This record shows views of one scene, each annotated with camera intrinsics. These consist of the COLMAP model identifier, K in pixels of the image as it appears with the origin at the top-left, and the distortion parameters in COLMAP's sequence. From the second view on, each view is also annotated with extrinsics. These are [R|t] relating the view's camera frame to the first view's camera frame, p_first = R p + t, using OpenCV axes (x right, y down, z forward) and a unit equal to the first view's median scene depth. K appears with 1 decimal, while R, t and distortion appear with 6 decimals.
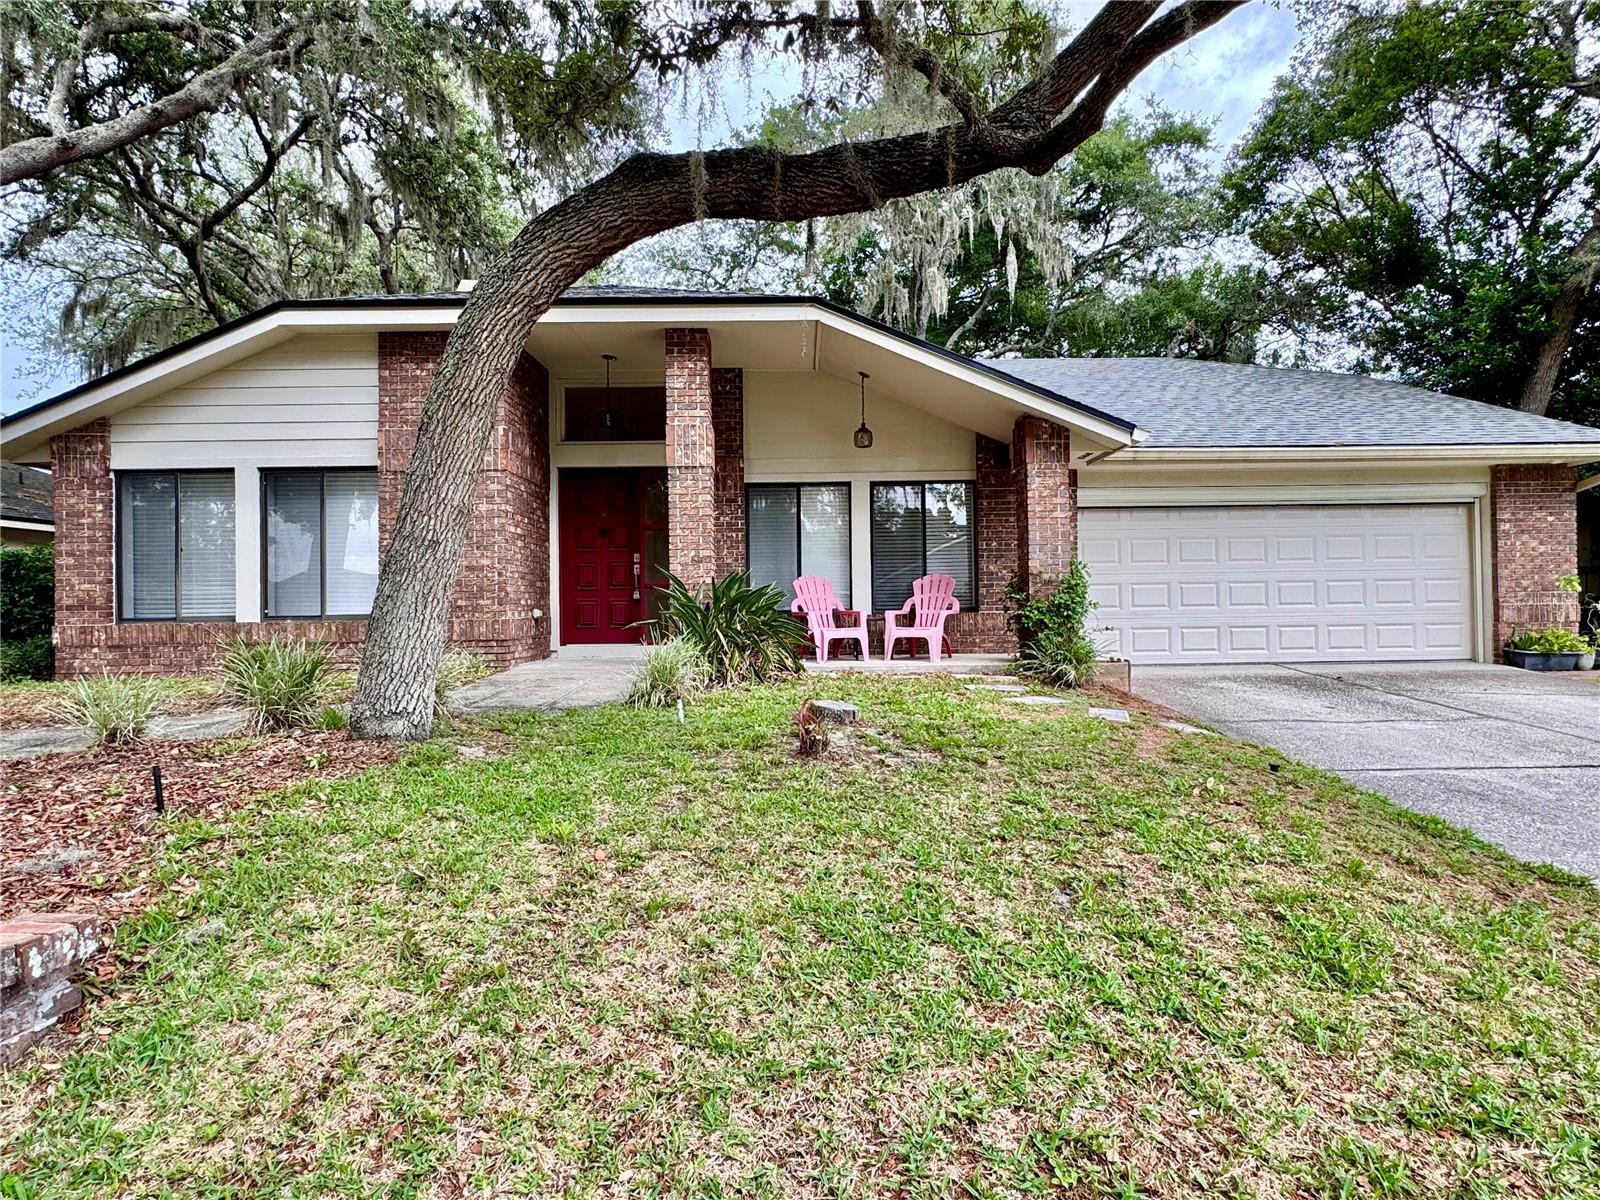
lens RADIAL K [[877.5, 0, 801.6], [0, 877.5, 602.0], [0, 0, 1]] dist [-0.001190, -0.002561]
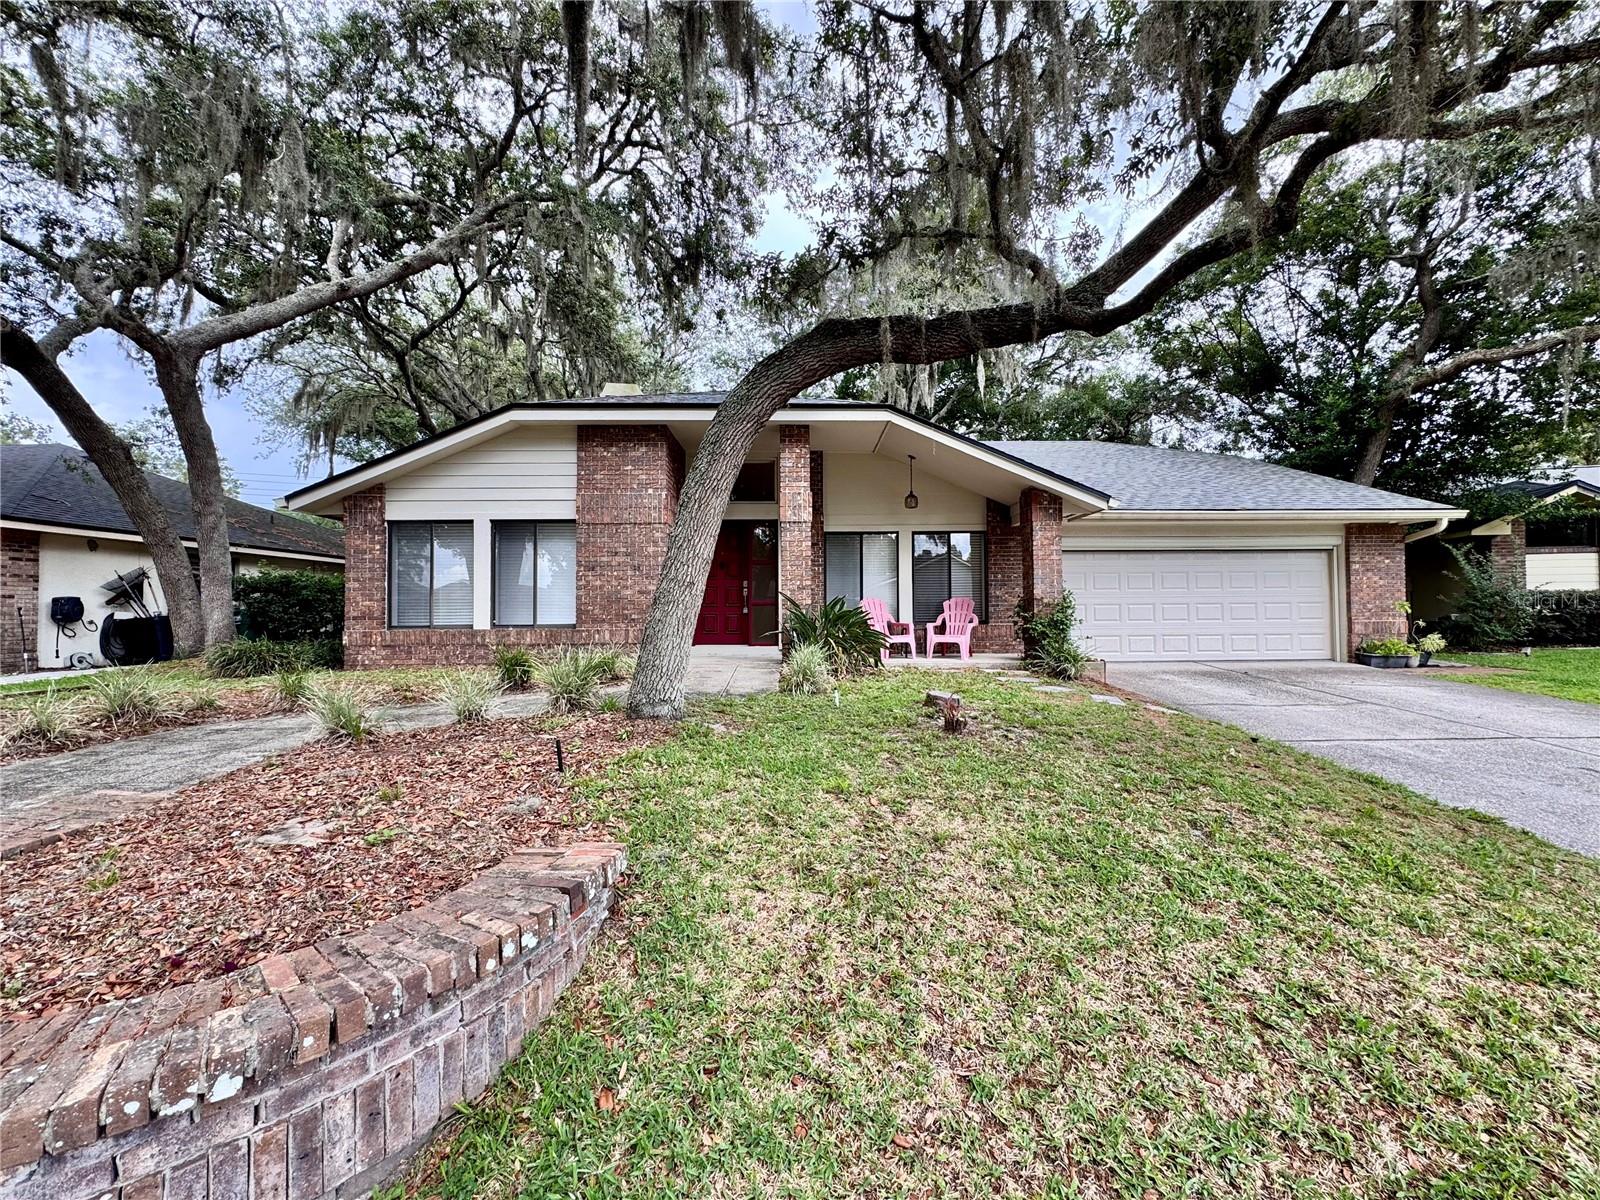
lens RADIAL K [[638.9, 0, 801.8], [0, 638.9, 600.4], [0, 0, 1]] dist [-0.002281, 0.000169]
pose [[0.999910, 0.006935, 0.011474, -0.129148], [-0.006804, 0.999912, -0.011413, -0.015159], [-0.011552, 0.011334, 0.999869, -0.033355]]
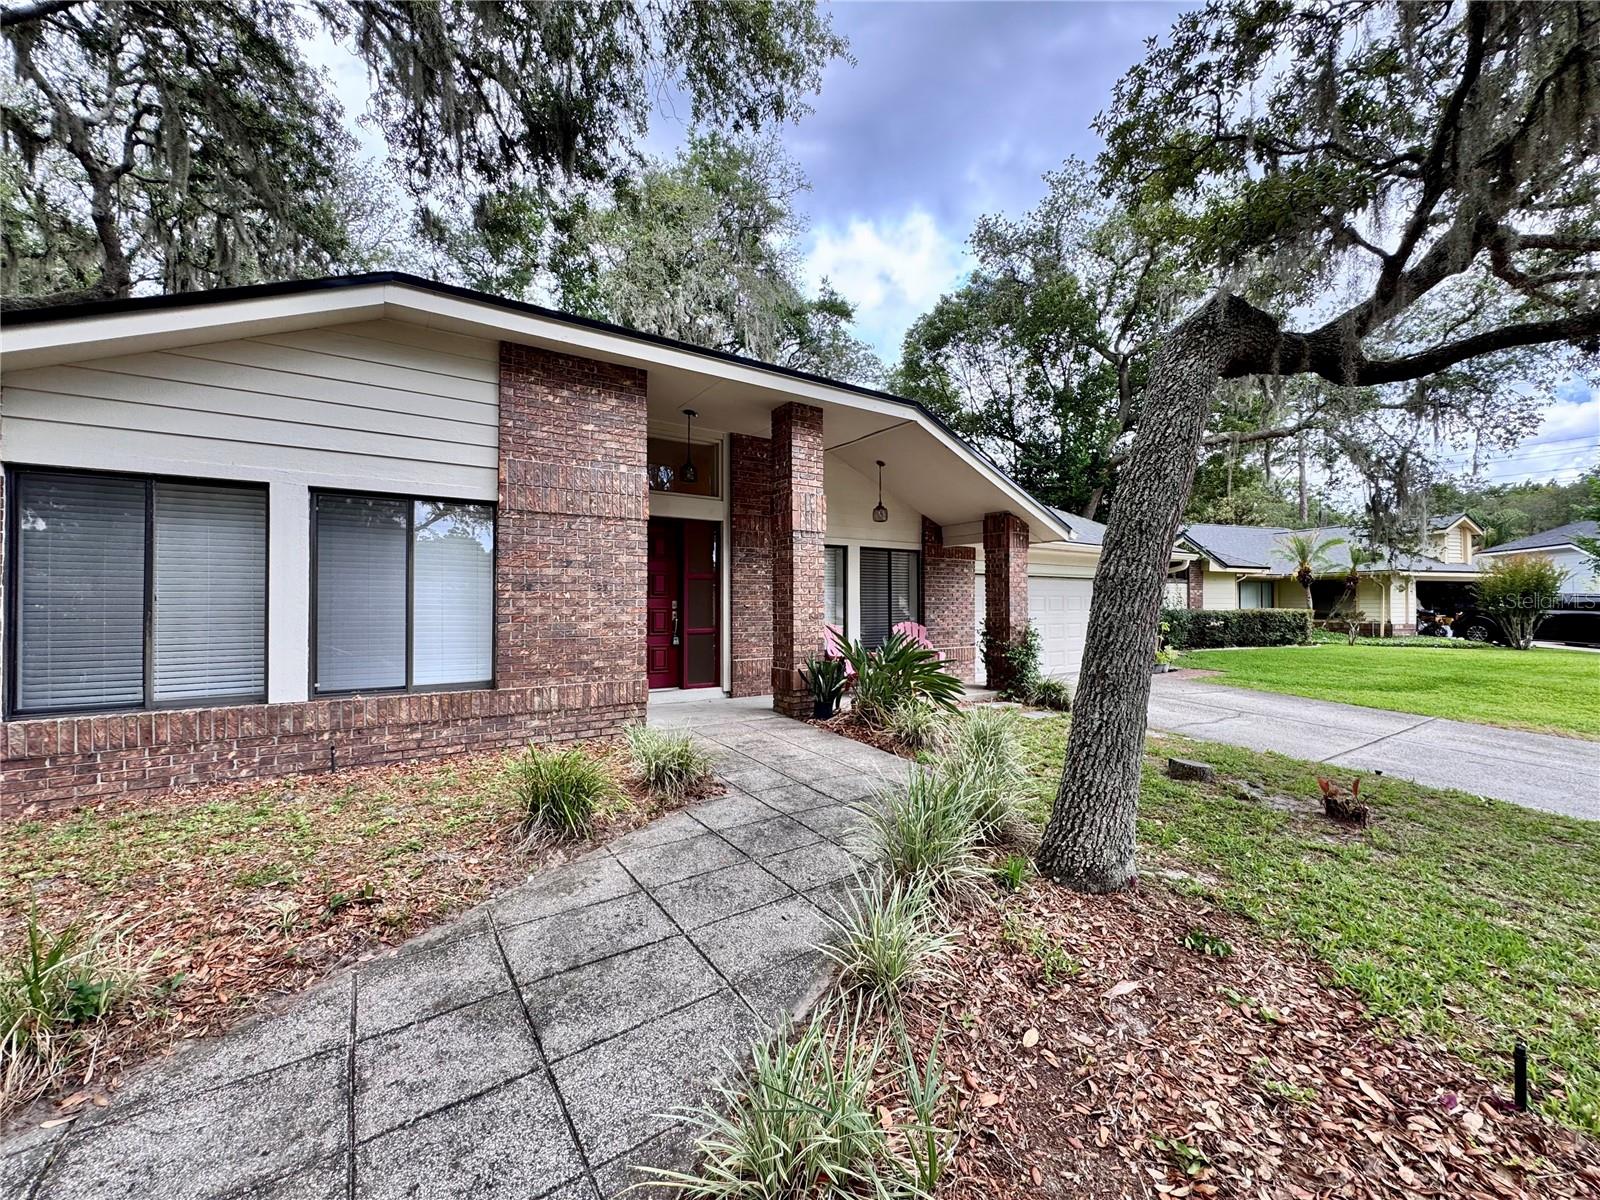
lens RADIAL K [[638.9, 0, 797.4], [0, 638.9, 600.2], [0, 0, 1]] dist [-0.002281, 0.000169]
pose [[0.833441, 0.016011, 0.552376, -0.575500], [-0.012197, 0.999870, -0.010578, -0.059390], [-0.552473, 0.002078, 0.833528, 0.341509]]
